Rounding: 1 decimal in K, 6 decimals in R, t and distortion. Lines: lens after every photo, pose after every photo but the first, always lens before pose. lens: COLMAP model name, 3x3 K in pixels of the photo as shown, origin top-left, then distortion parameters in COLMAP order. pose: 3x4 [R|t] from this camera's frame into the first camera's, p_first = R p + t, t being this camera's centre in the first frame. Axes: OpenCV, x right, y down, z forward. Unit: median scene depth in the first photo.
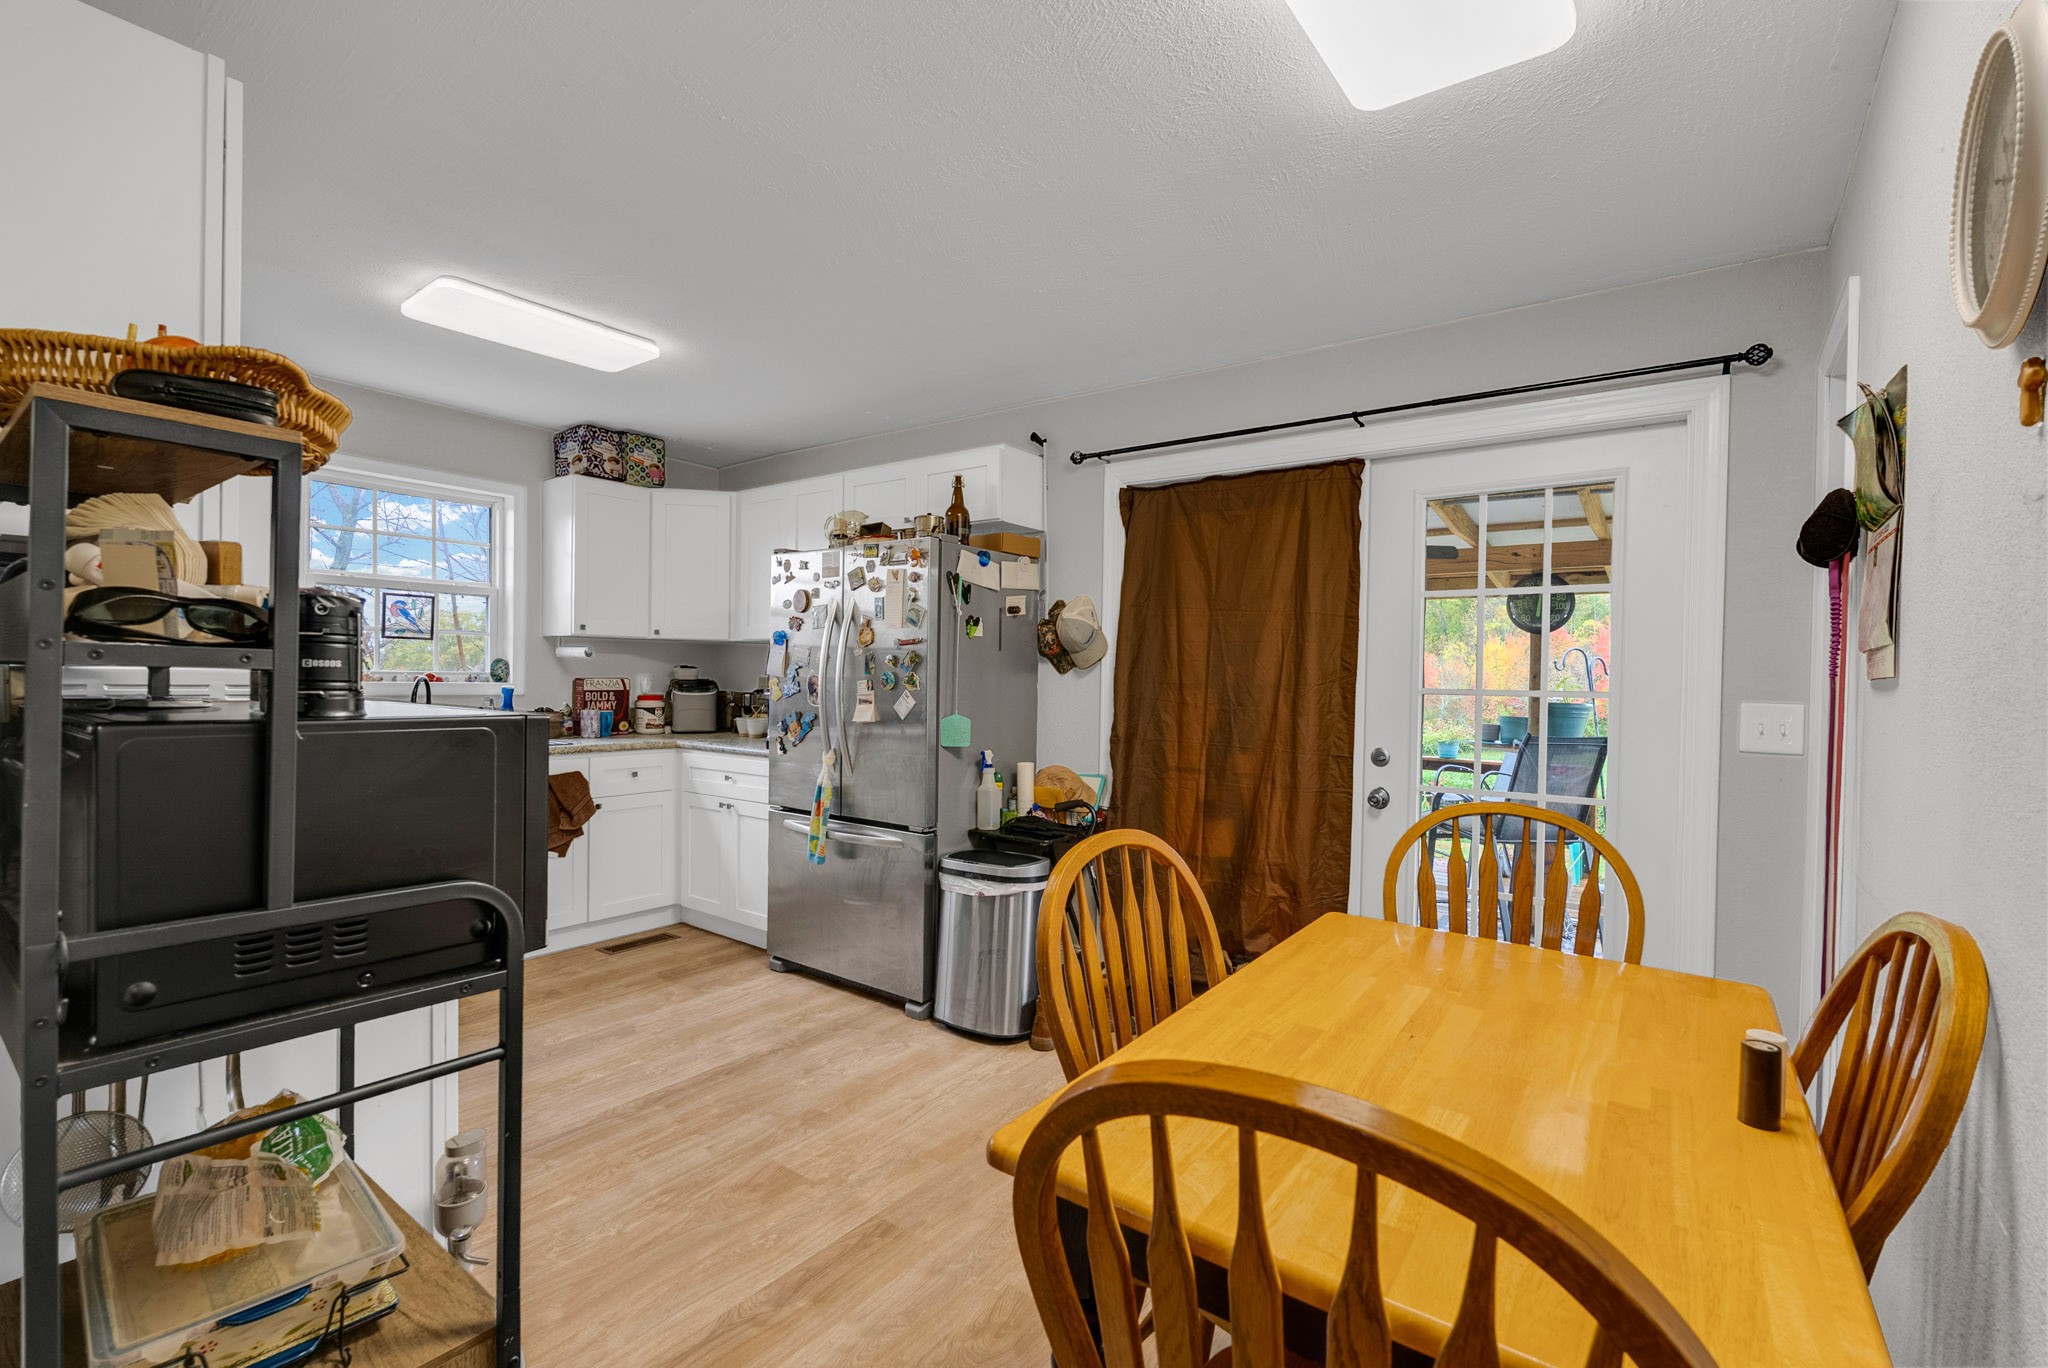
lens RADIAL K [[900.4, 0, 1040.8], [0, 900.4, 691.1], [0, 0, 1]] dist [-0.007247, 0.000376]
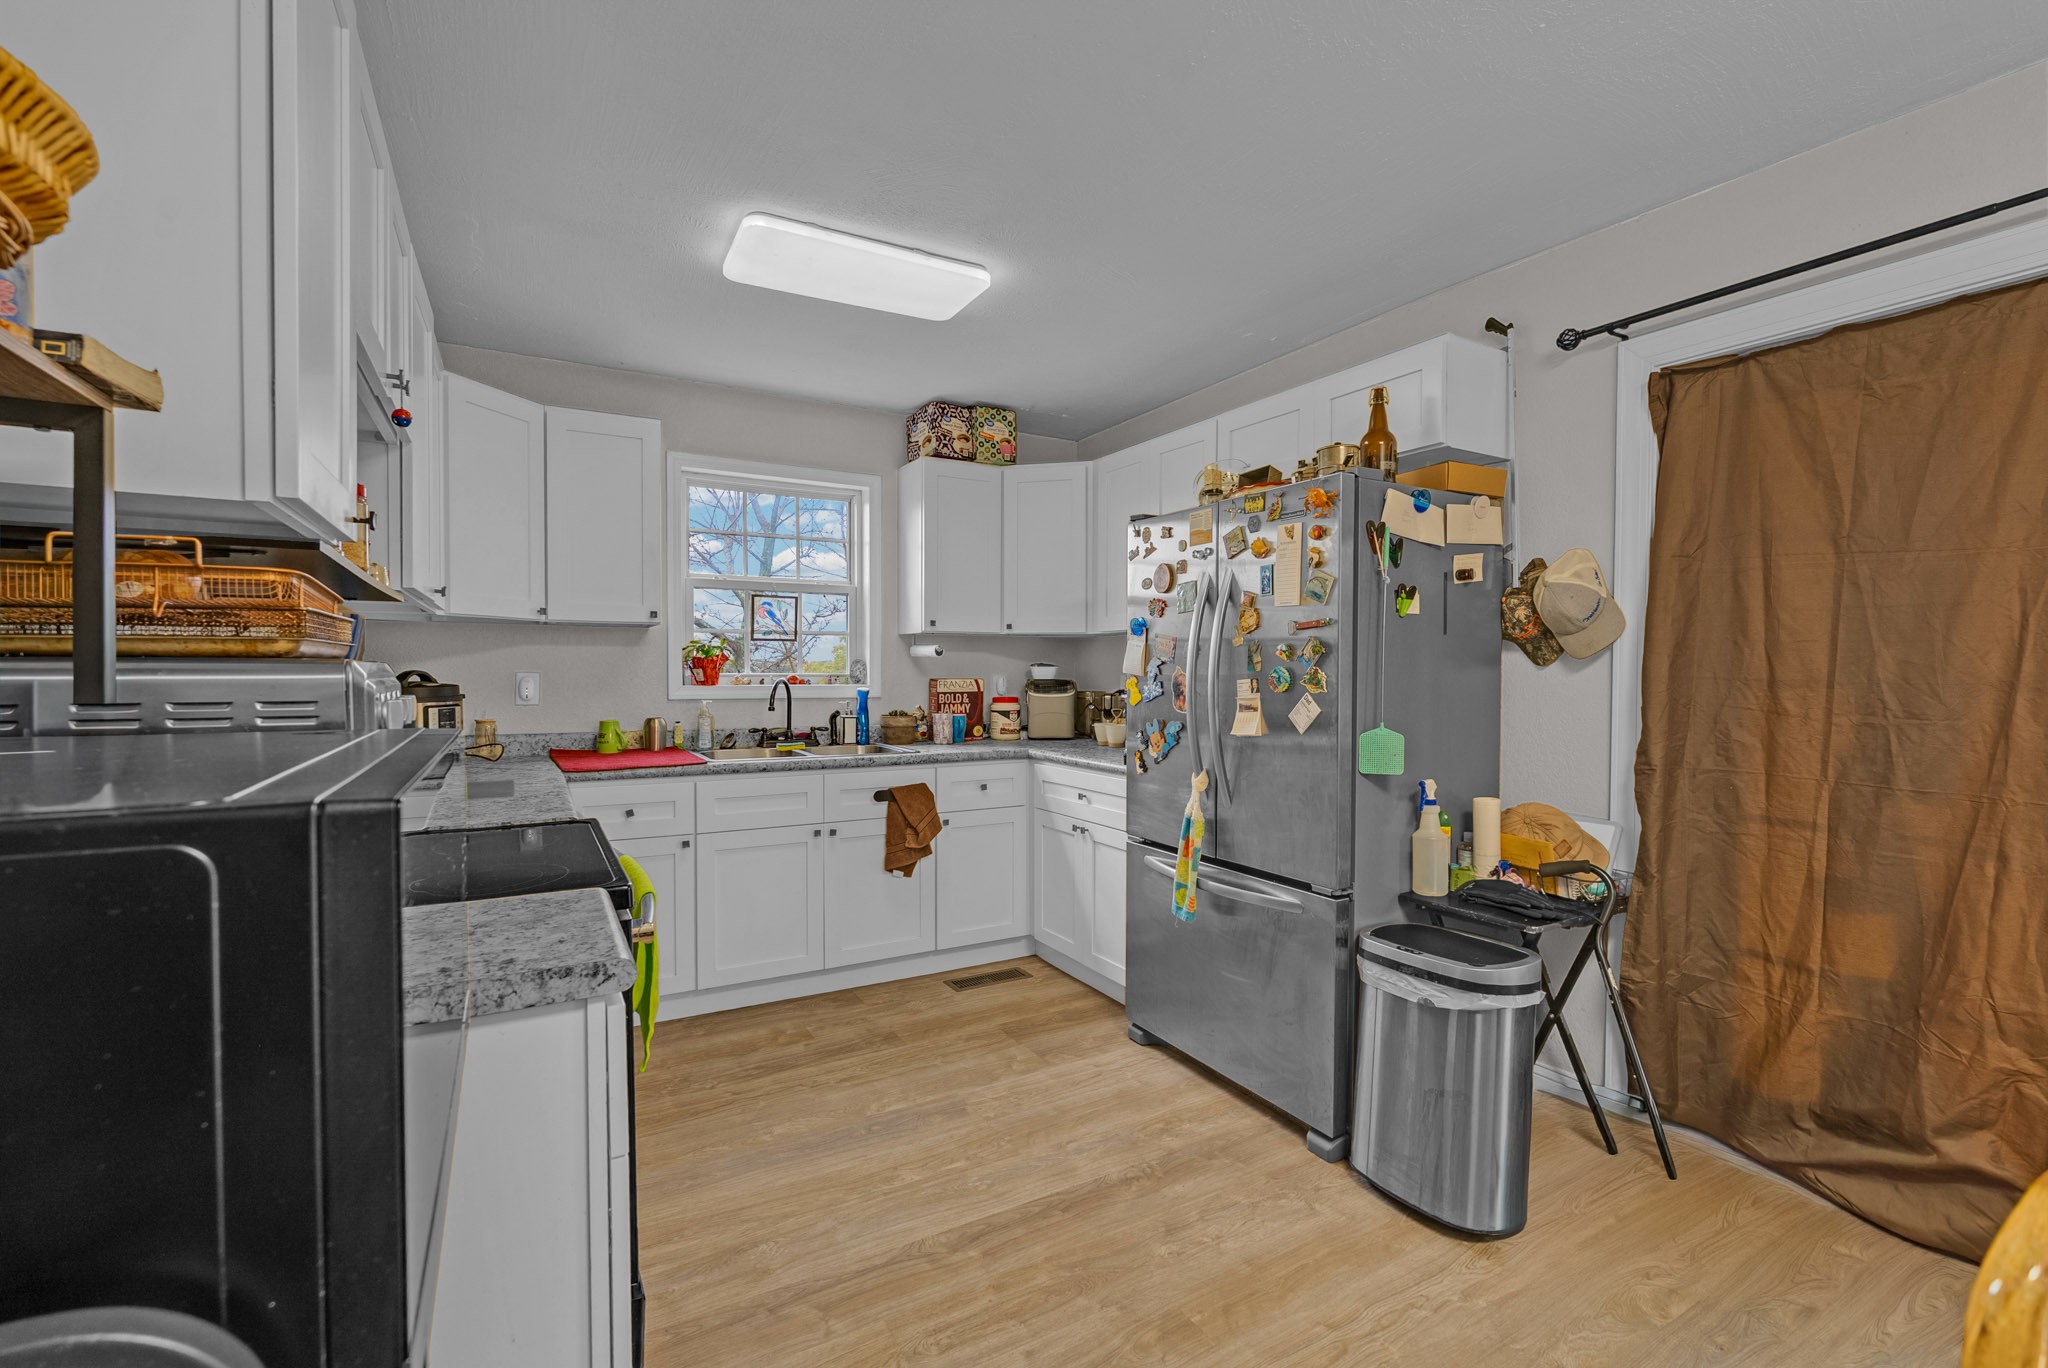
lens RADIAL K [[900.4, 0, 1029.3], [0, 900.4, 690.2], [0, 0, 1]] dist [-0.007247, 0.000376]
pose [[0.911786, -0.004245, -0.410644, -0.053705], [0.005812, 0.999980, 0.002567, -0.005810], [0.410625, -0.004727, 0.911792, 0.245416]]
